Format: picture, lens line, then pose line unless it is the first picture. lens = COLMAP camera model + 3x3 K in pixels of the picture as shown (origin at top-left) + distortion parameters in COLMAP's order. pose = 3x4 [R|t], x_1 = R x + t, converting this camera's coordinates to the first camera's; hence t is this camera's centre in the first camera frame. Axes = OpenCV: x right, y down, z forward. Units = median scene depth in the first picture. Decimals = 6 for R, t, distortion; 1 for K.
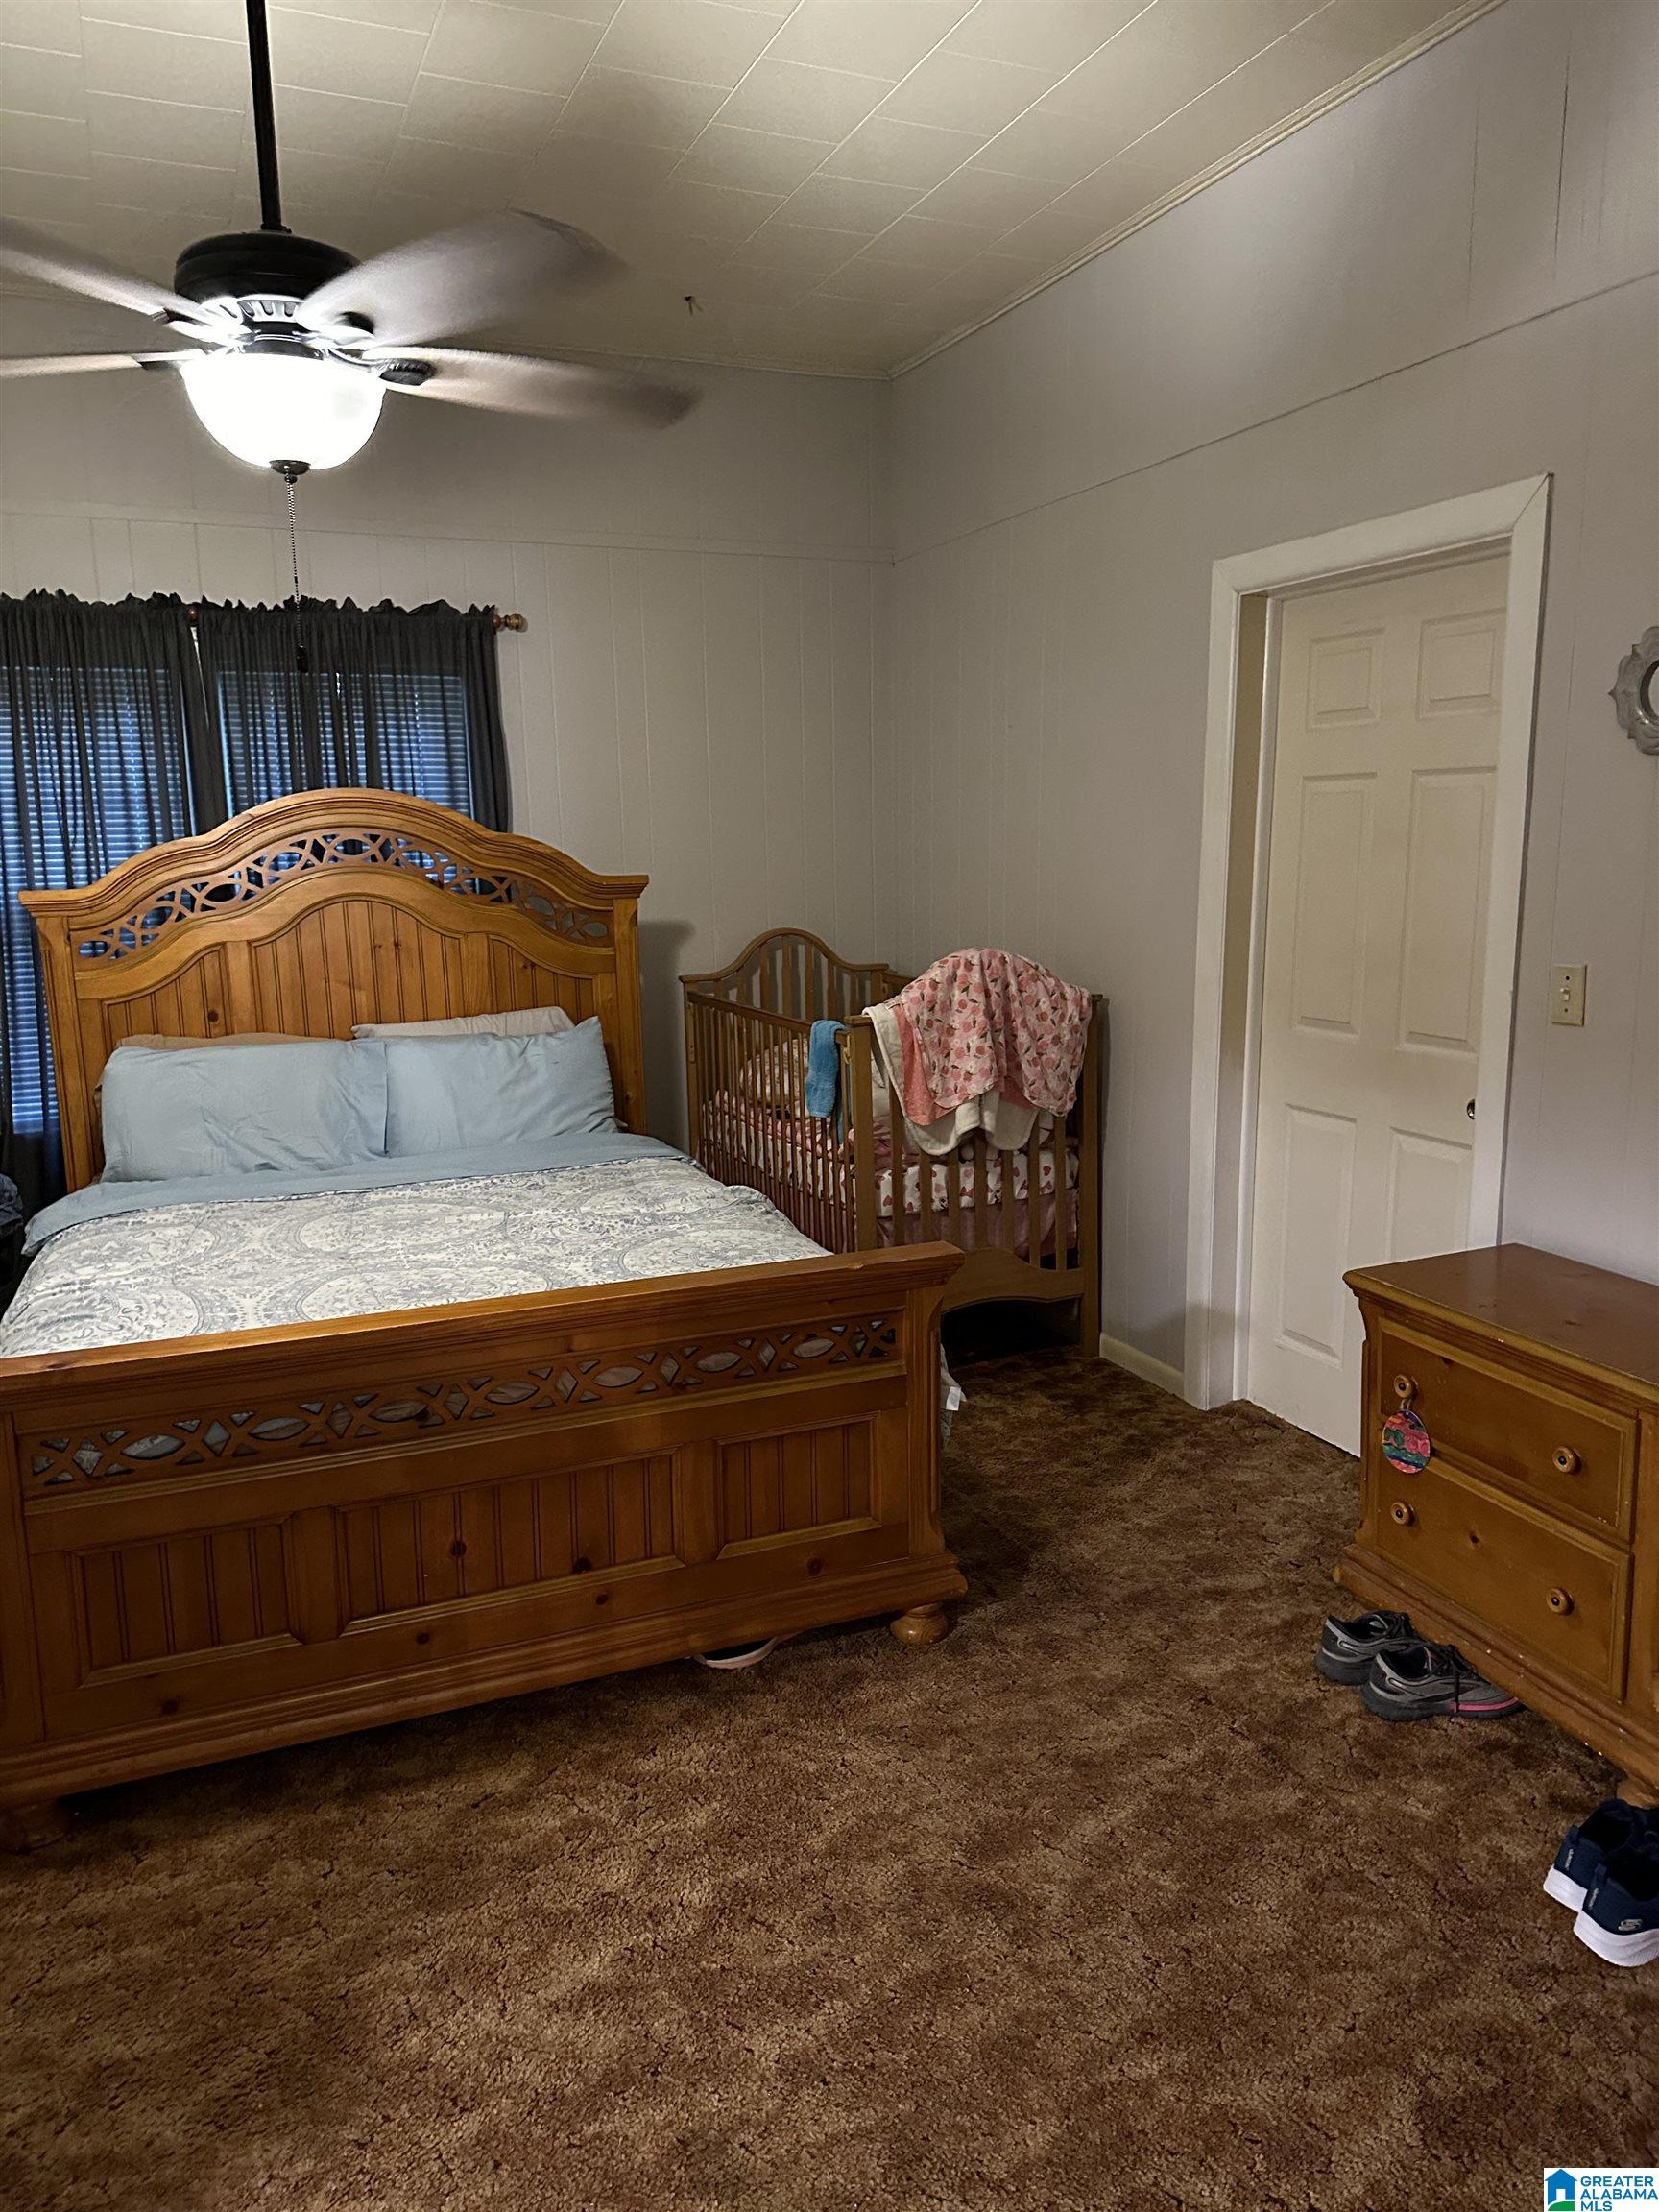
lens RADIAL K [[1569.6, 0, 841.1], [0, 1569.6, 1080.3], [0, 0, 1]] dist [0.035819, -0.051095]
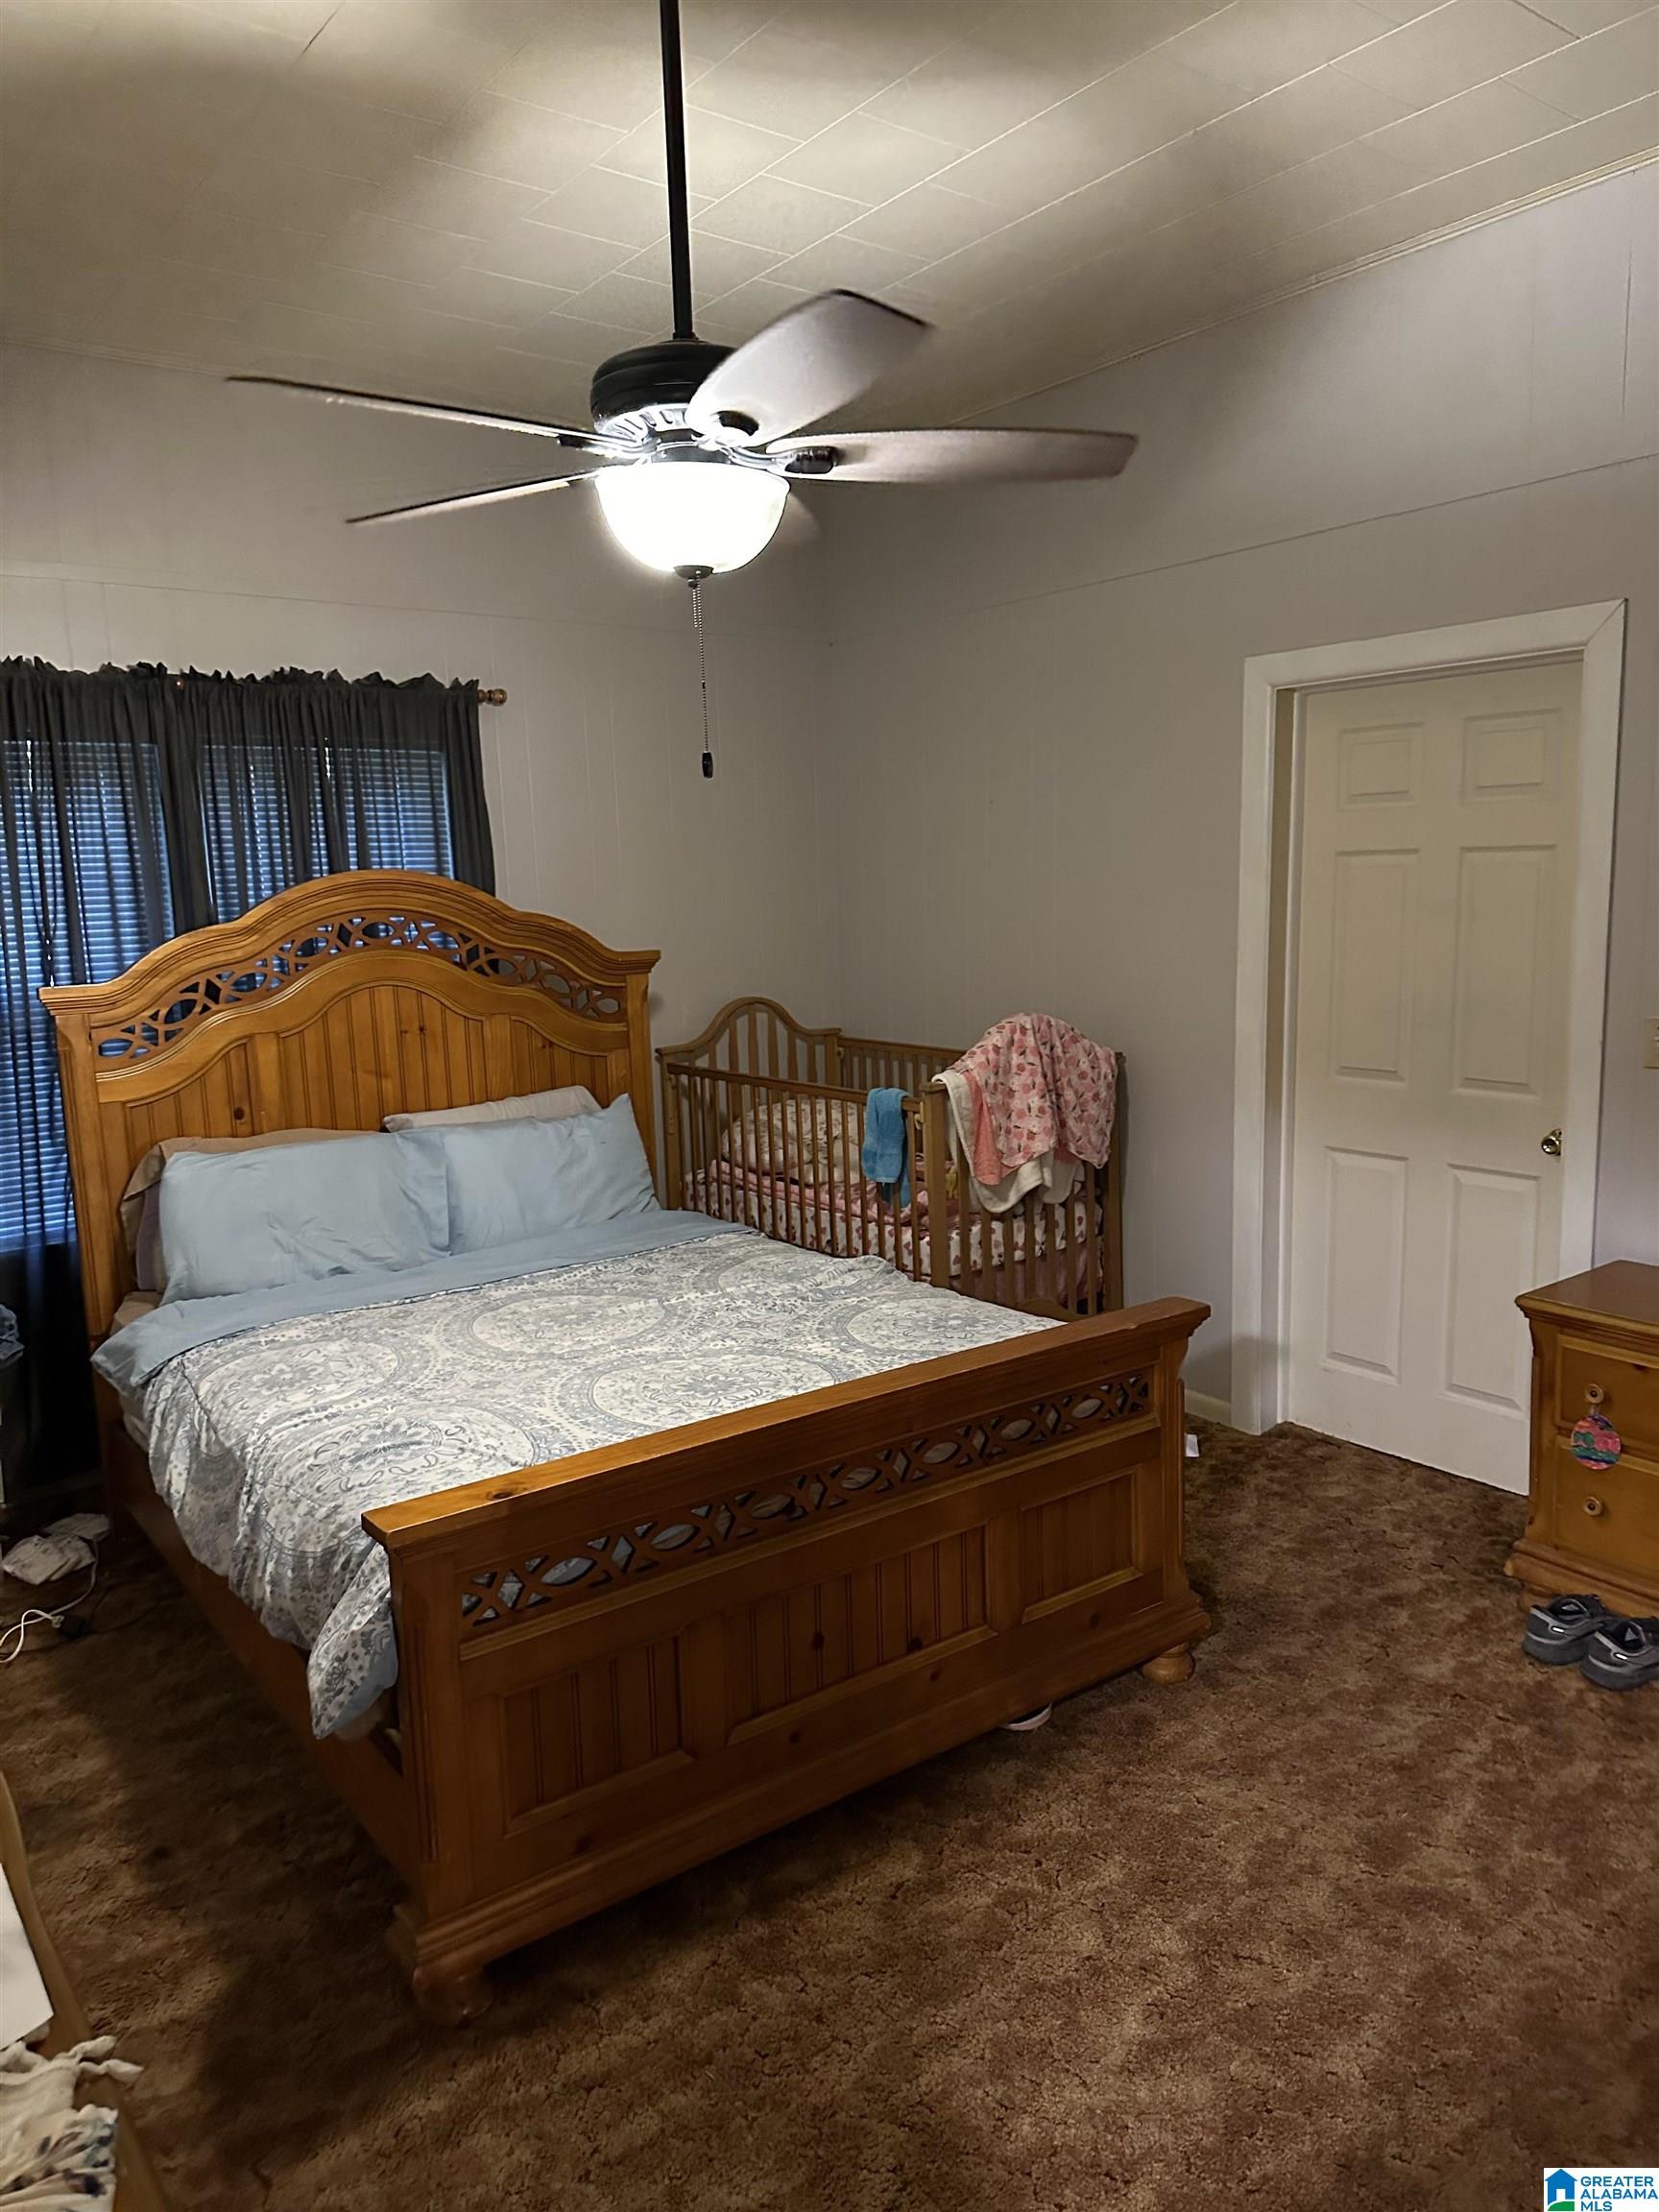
lens RADIAL K [[1569.6, 0, 846.4], [0, 1569.6, 1069.5], [0, 0, 1]] dist [0.035819, -0.051095]
pose [[0.970861, -0.041805, 0.235969, -0.337807], [0.050712, 0.998207, -0.031802, -0.023459], [-0.234217, 0.042841, 0.971240, 0.010133]]
